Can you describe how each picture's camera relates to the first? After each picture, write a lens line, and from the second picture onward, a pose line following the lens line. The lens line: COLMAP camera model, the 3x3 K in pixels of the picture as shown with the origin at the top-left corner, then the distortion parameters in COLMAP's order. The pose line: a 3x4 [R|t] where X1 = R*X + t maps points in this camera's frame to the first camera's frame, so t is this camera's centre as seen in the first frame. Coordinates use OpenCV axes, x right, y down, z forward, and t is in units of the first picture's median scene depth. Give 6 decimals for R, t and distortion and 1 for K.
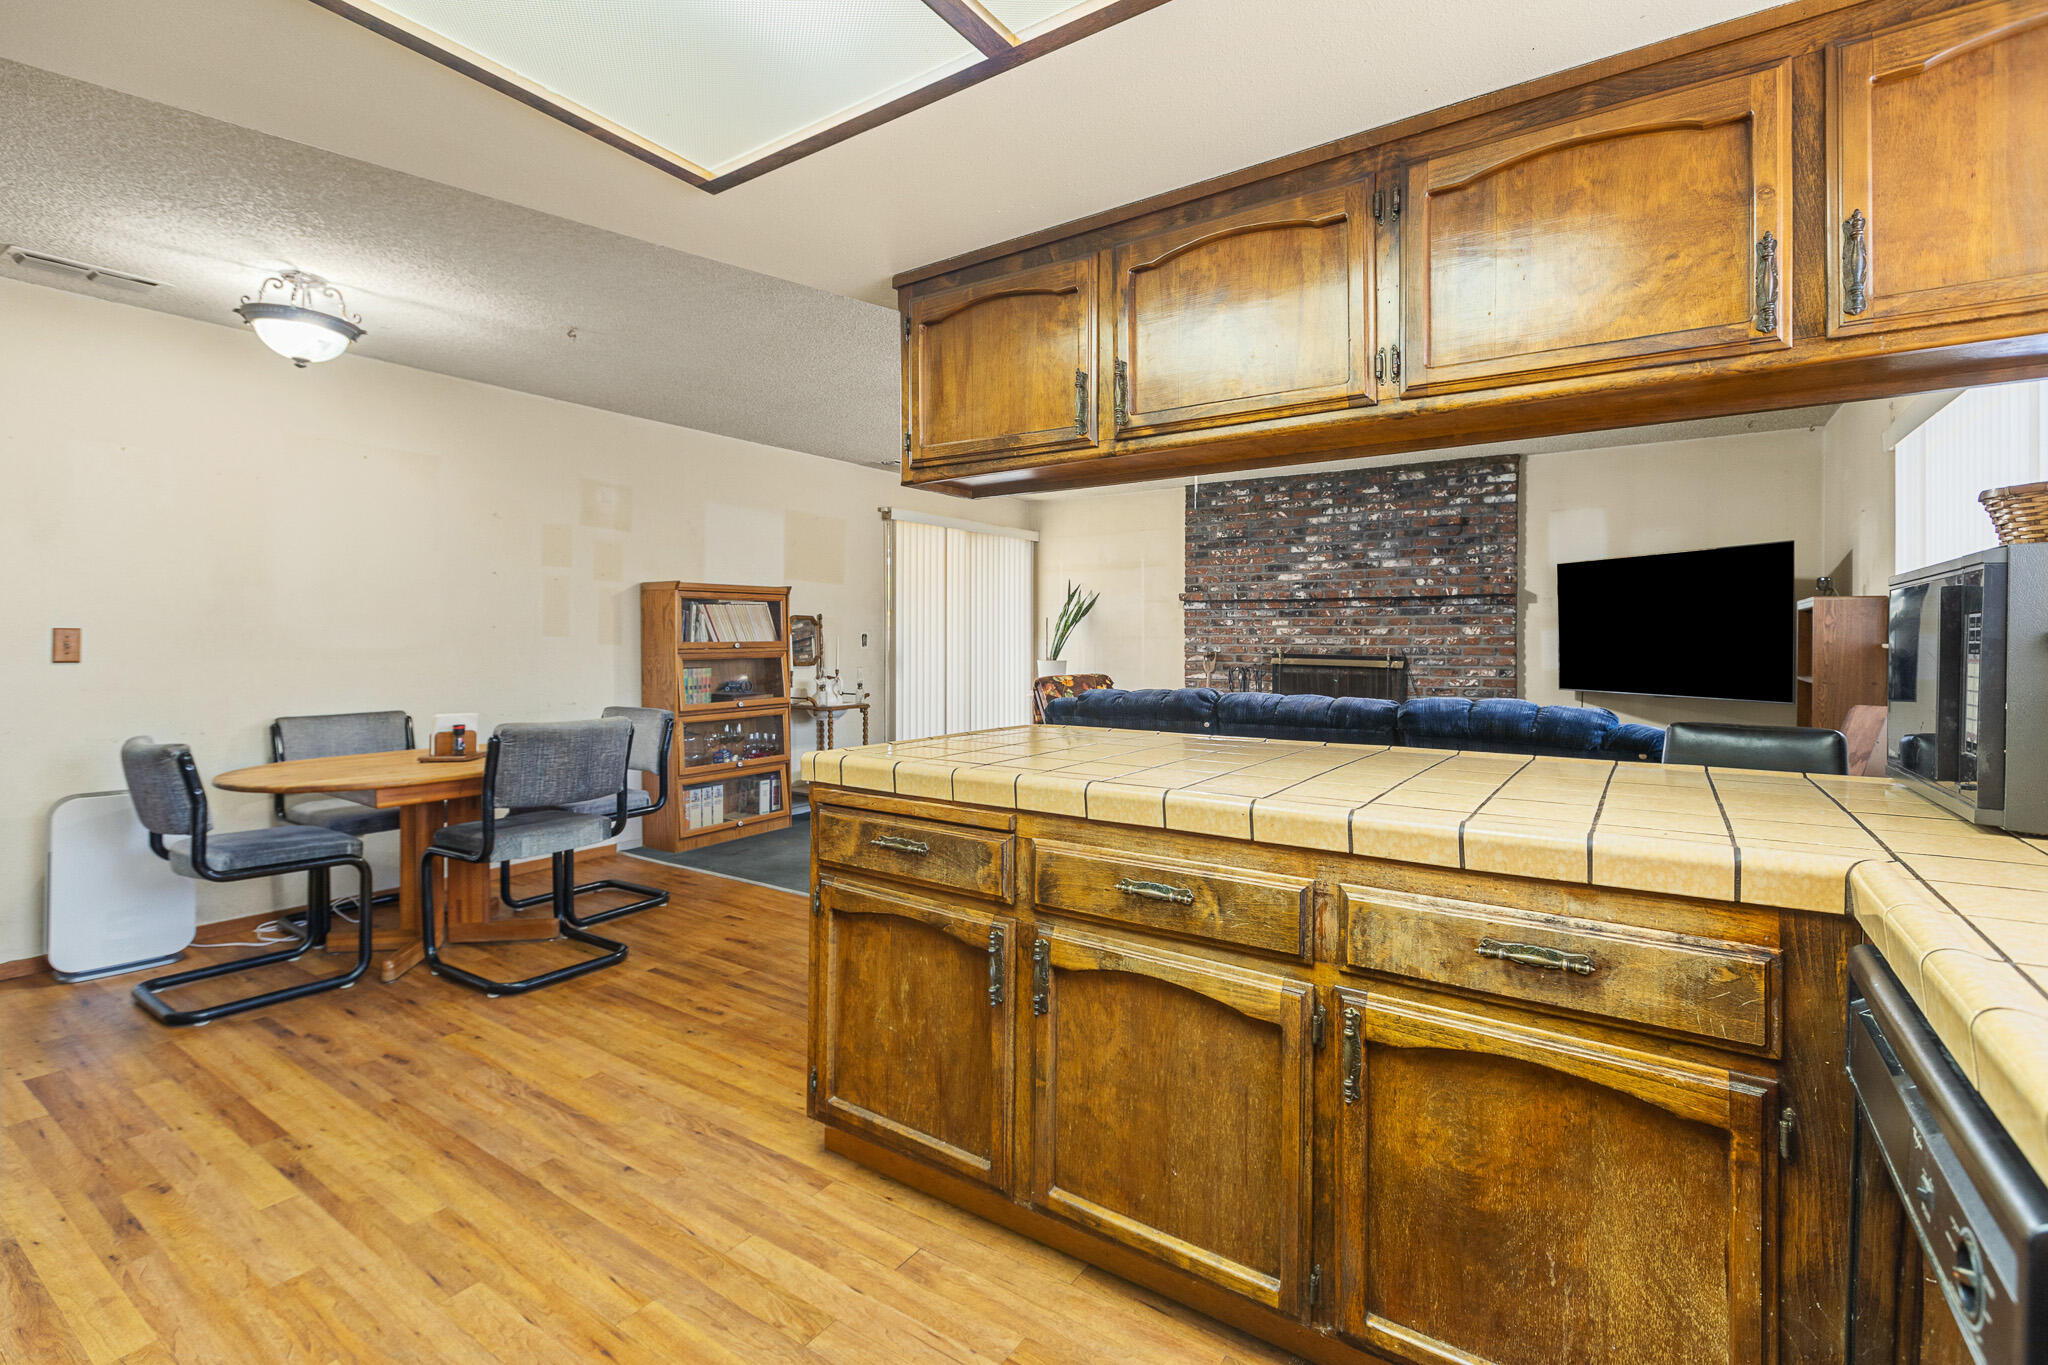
lens RADIAL K [[926.7, 0, 1026.5], [0, 926.7, 643.6], [0, 0, 1]] dist [0.003300, -0.000676]
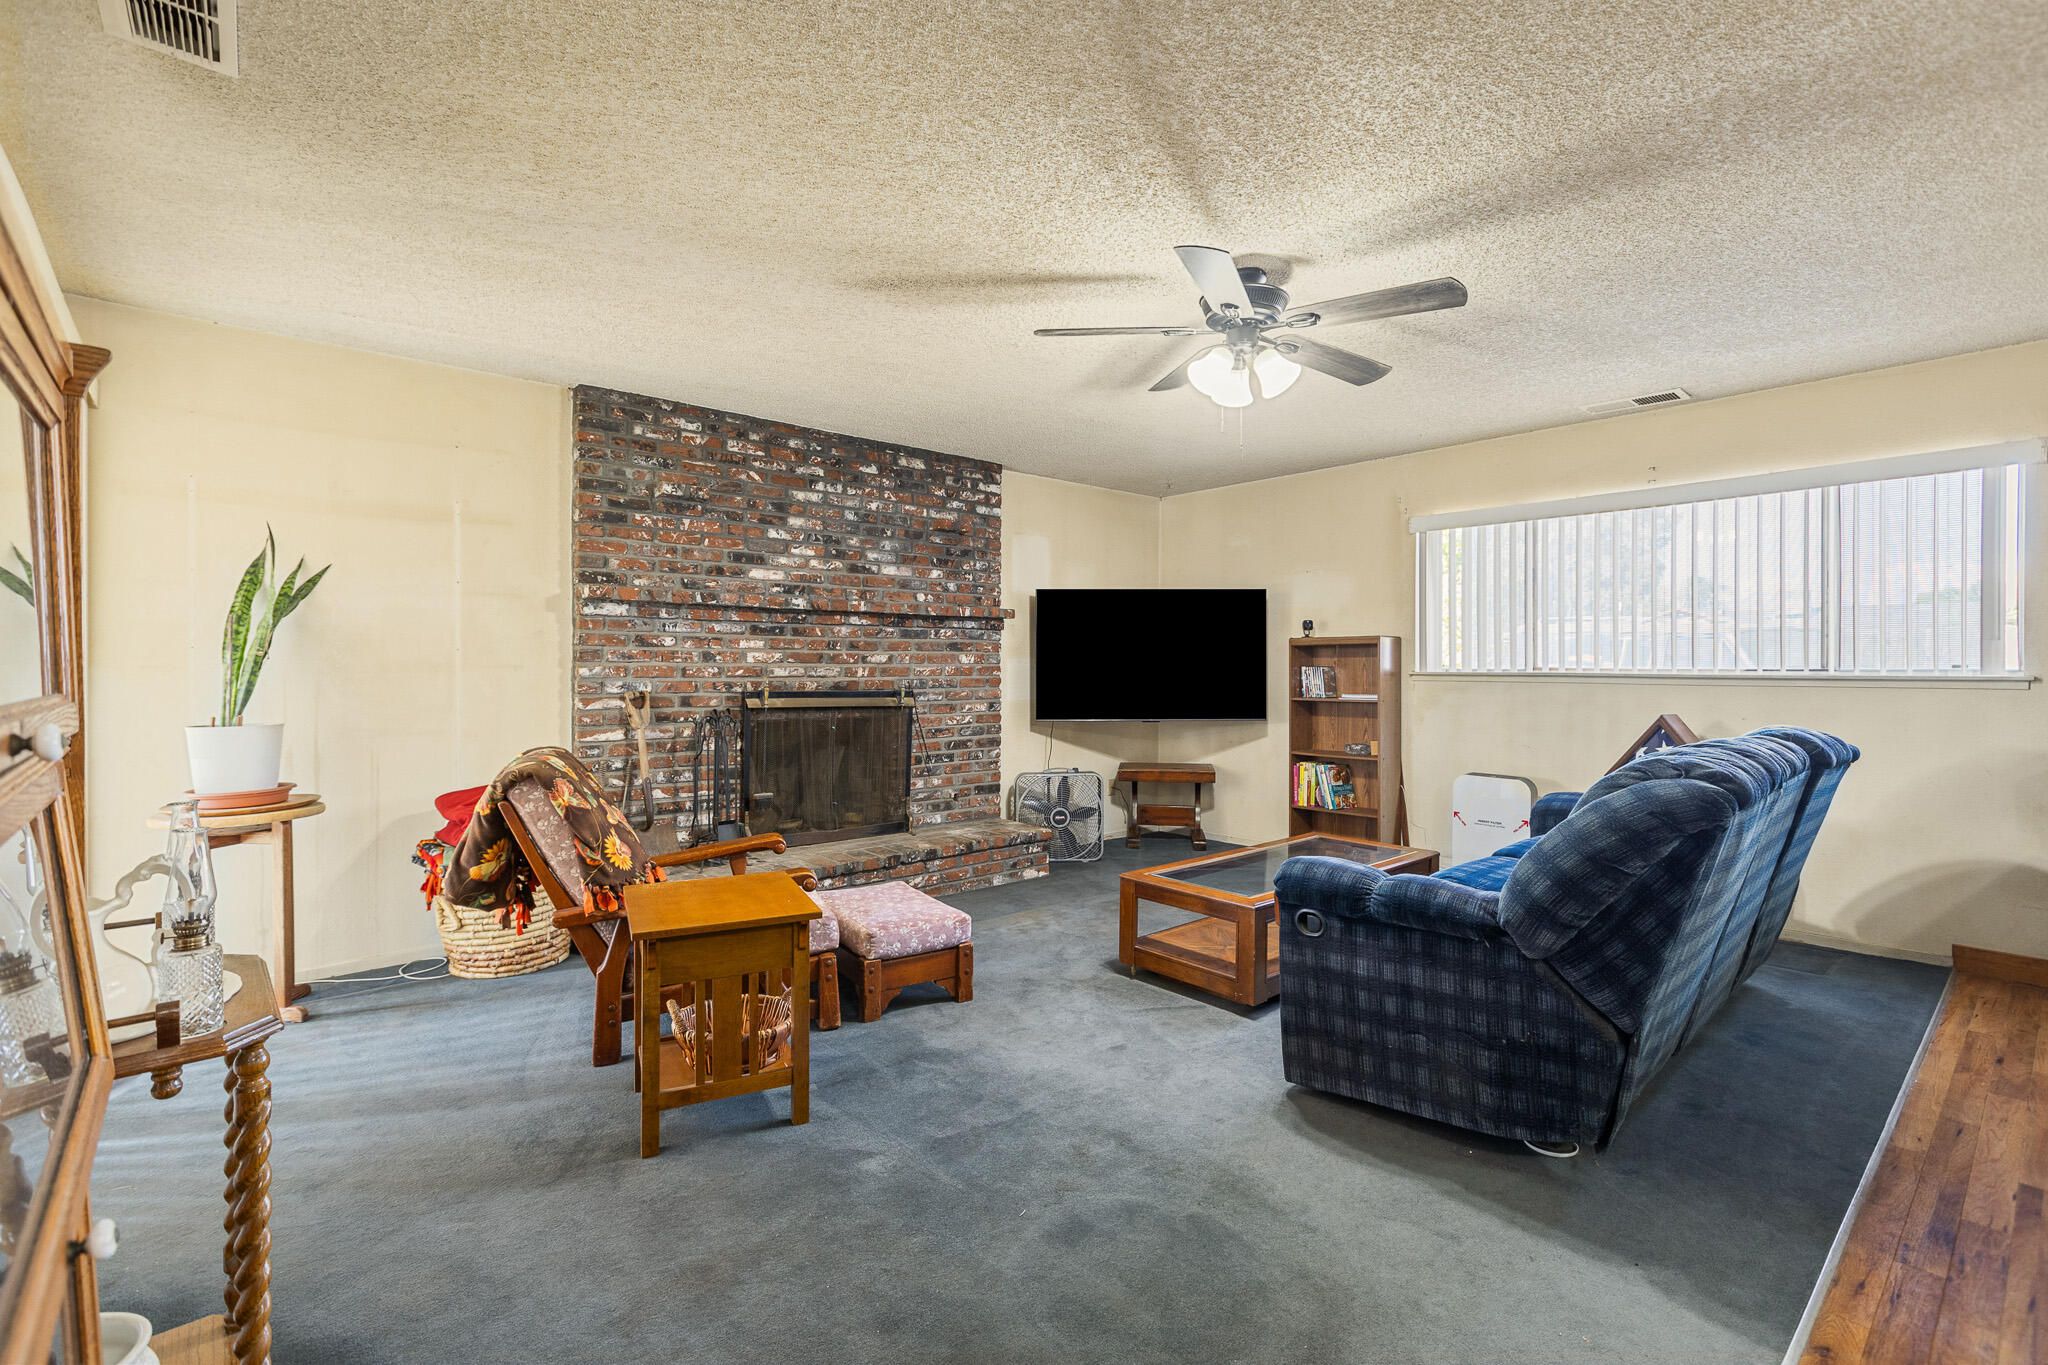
lens RADIAL K [[926.7, 0, 1025.8], [0, 926.7, 667.3], [0, 0, 1]] dist [0.003300, -0.000676]
pose [[0.255842, -0.001004, 0.966718, -0.371766], [0.006585, 0.999978, -0.000704, -0.005489], [-0.966696, 0.006545, 0.255843, 0.807441]]
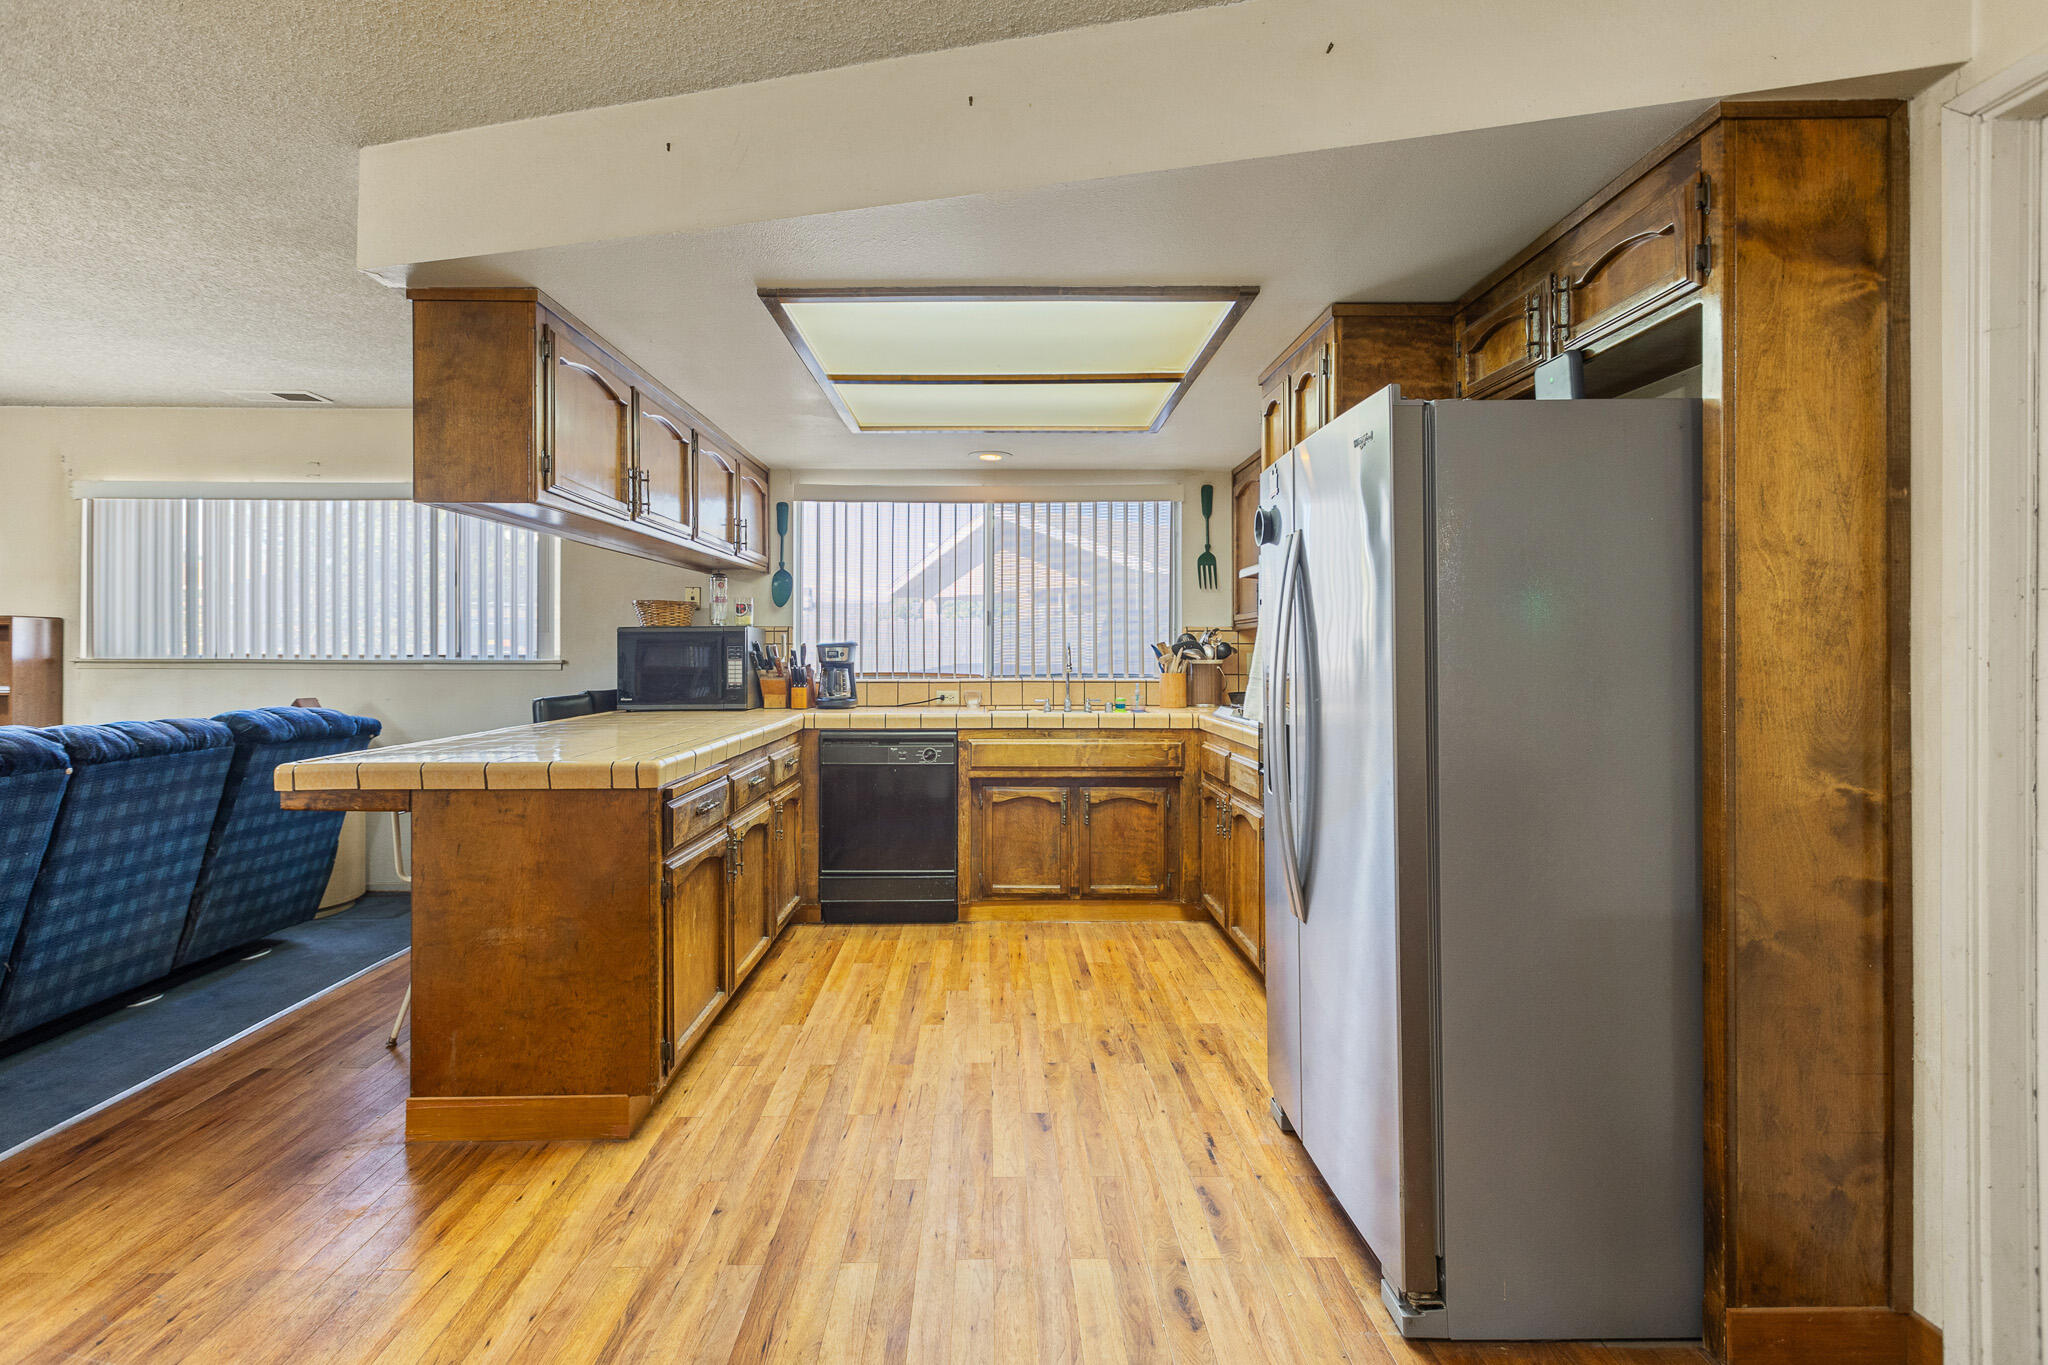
lens RADIAL K [[949.9, 0, 1003.9], [0, 949.9, 643.7], [0, 0, 1]] dist [0.003096, 0.000036]
pose [[-0.572611, 0.004744, 0.819814, -0.515969], [0.004810, 0.999985, -0.002427, -0.006301], [-0.819813, 0.002554, -0.572625, 0.483157]]
